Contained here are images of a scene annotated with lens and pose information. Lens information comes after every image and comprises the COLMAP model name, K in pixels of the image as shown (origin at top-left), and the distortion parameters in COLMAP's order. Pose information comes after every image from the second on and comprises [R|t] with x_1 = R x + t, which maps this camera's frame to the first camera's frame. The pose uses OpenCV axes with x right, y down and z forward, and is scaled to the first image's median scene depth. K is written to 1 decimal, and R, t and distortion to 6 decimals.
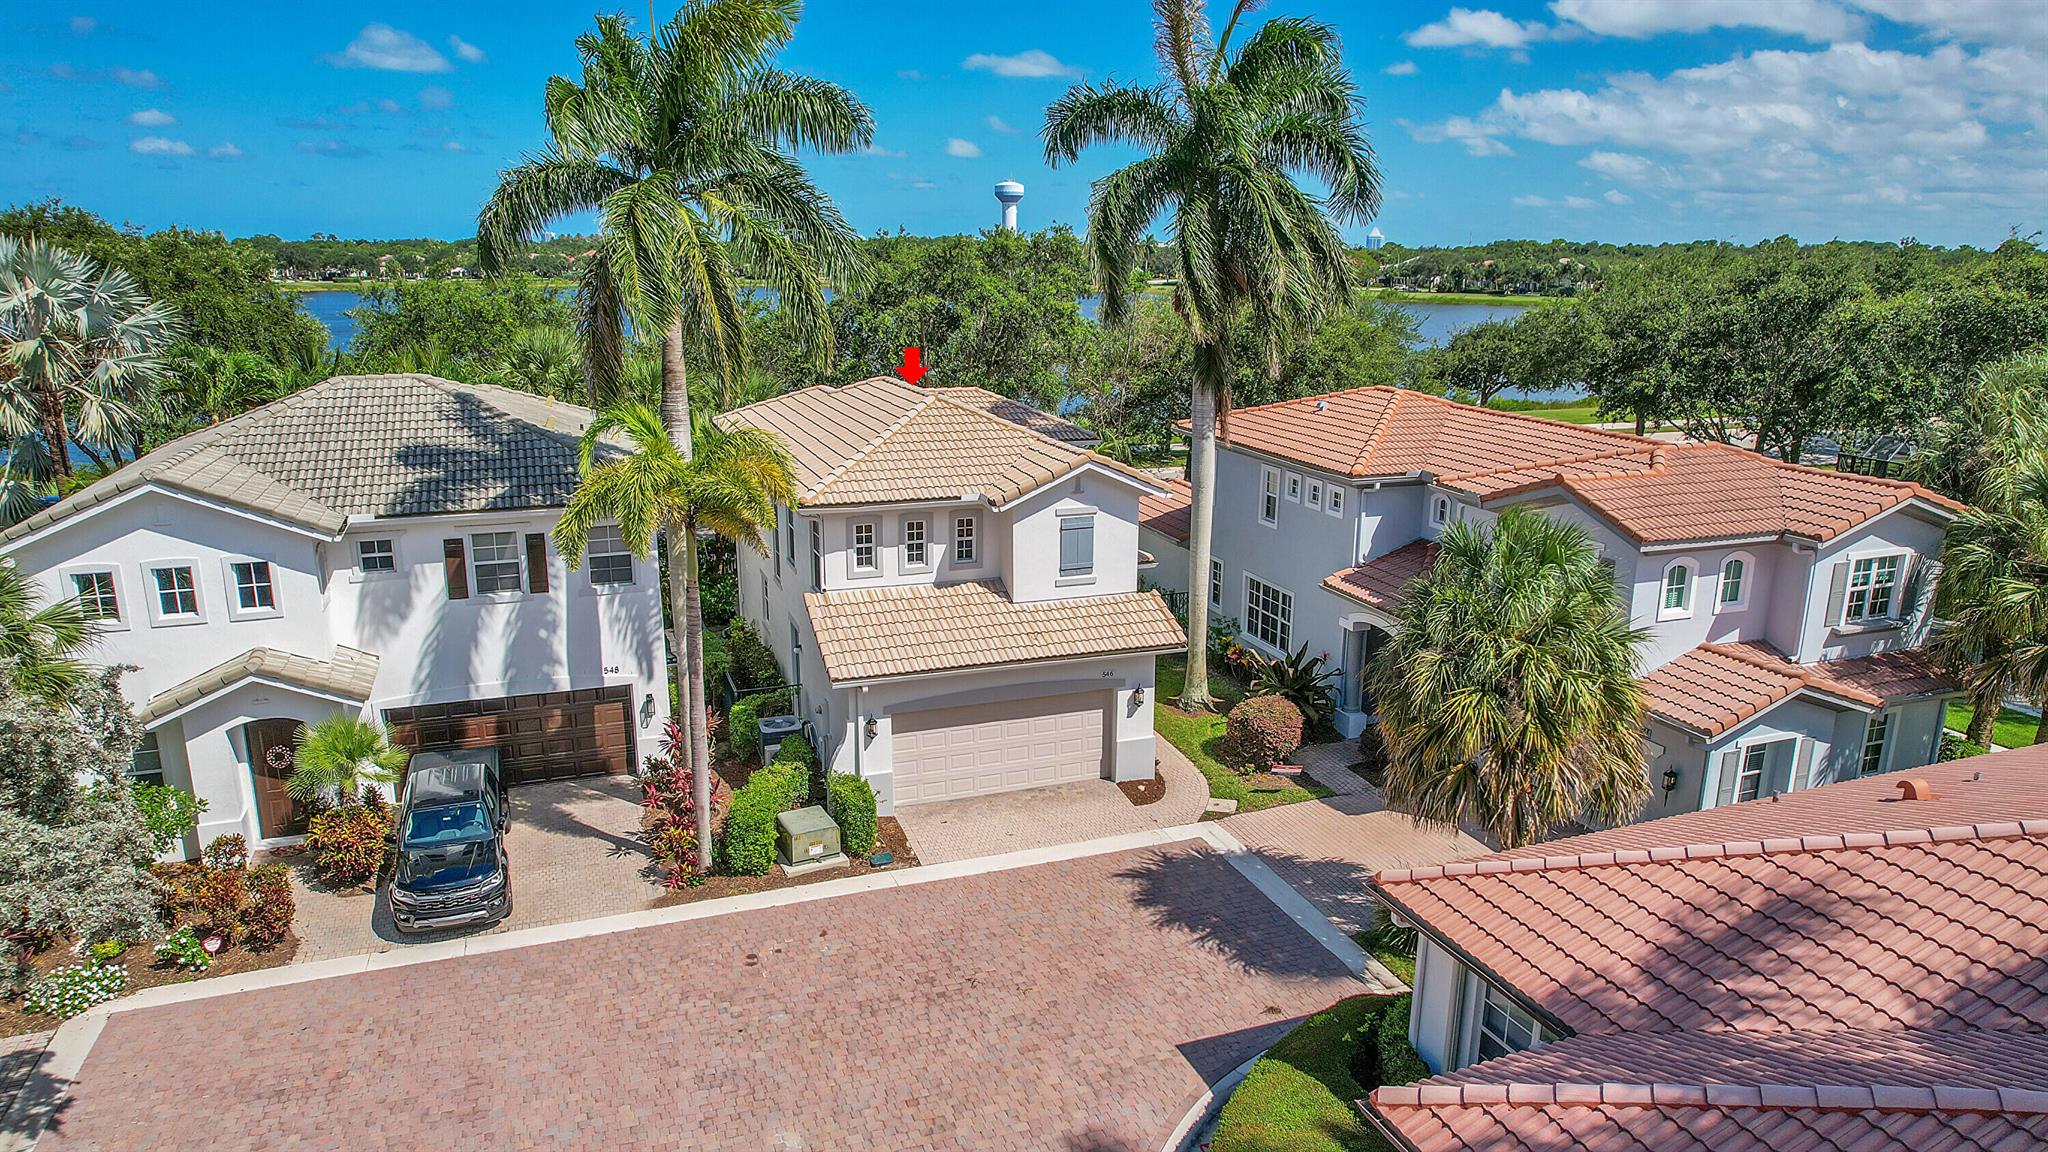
lens RADIAL K [[1305.9, 0, 1026.2], [0, 1305.9, 585.6], [0, 0, 1]] dist [-0.072535, 0.070461]
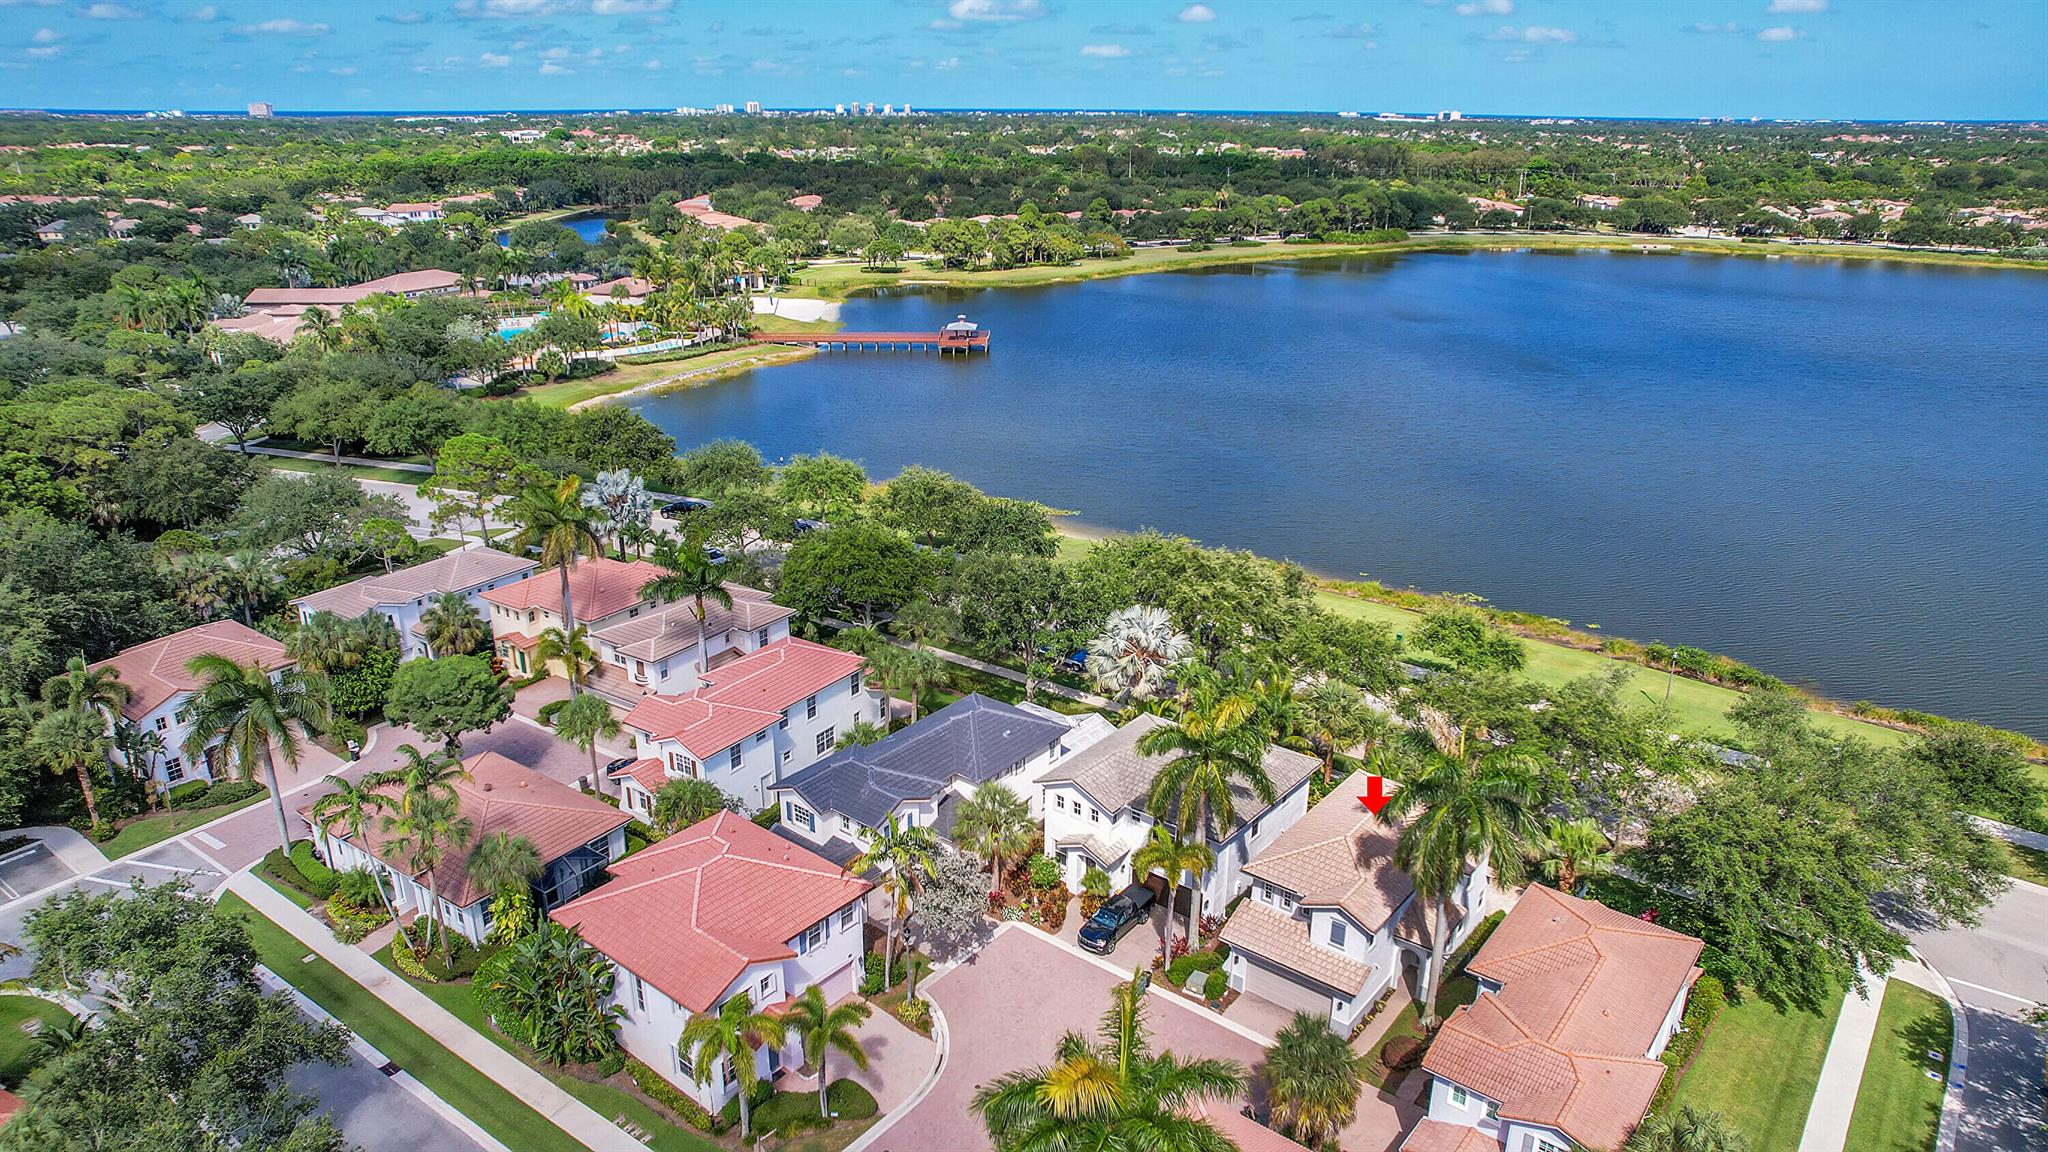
lens RADIAL K [[1305.9, 0, 1026.2], [0, 1305.9, 585.6], [0, 0, 1]] dist [-0.072535, 0.070461]
pose [[0.512254, 0.297918, -0.805506, 1.505716], [-0.220590, 0.952082, 0.211848, -1.039468], [0.830022, 0.069167, 0.553426, -0.819276]]
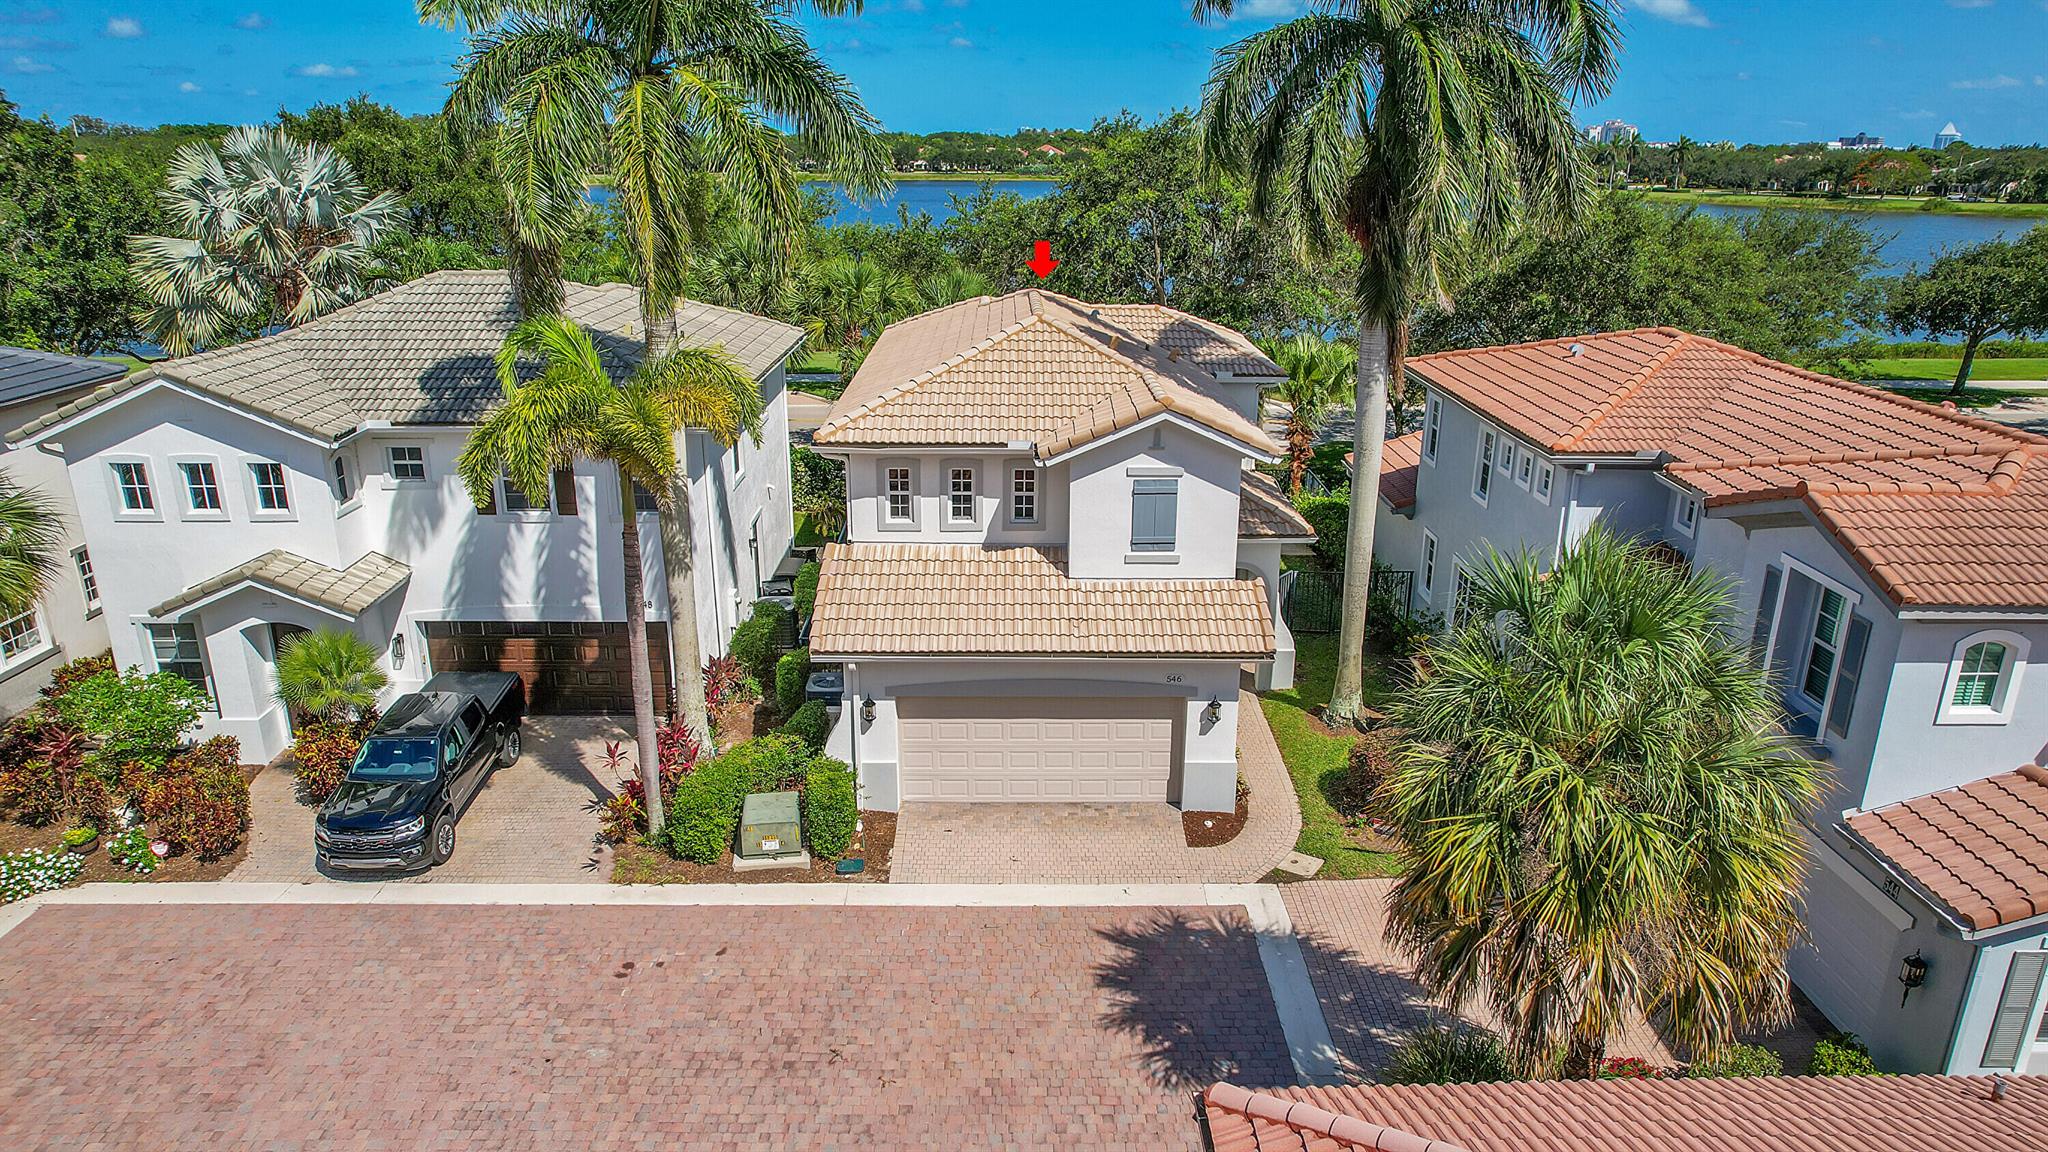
lens RADIAL K [[1305.9, 0, 1026.2], [0, 1305.9, 585.6], [0, 0, 1]] dist [-0.072535, 0.070461]
pose [[0.941904, 0.107932, -0.318069, 0.236531], [-0.084444, 0.992643, 0.086775, -0.053136], [0.325094, -0.054875, 0.944088, 0.230981]]
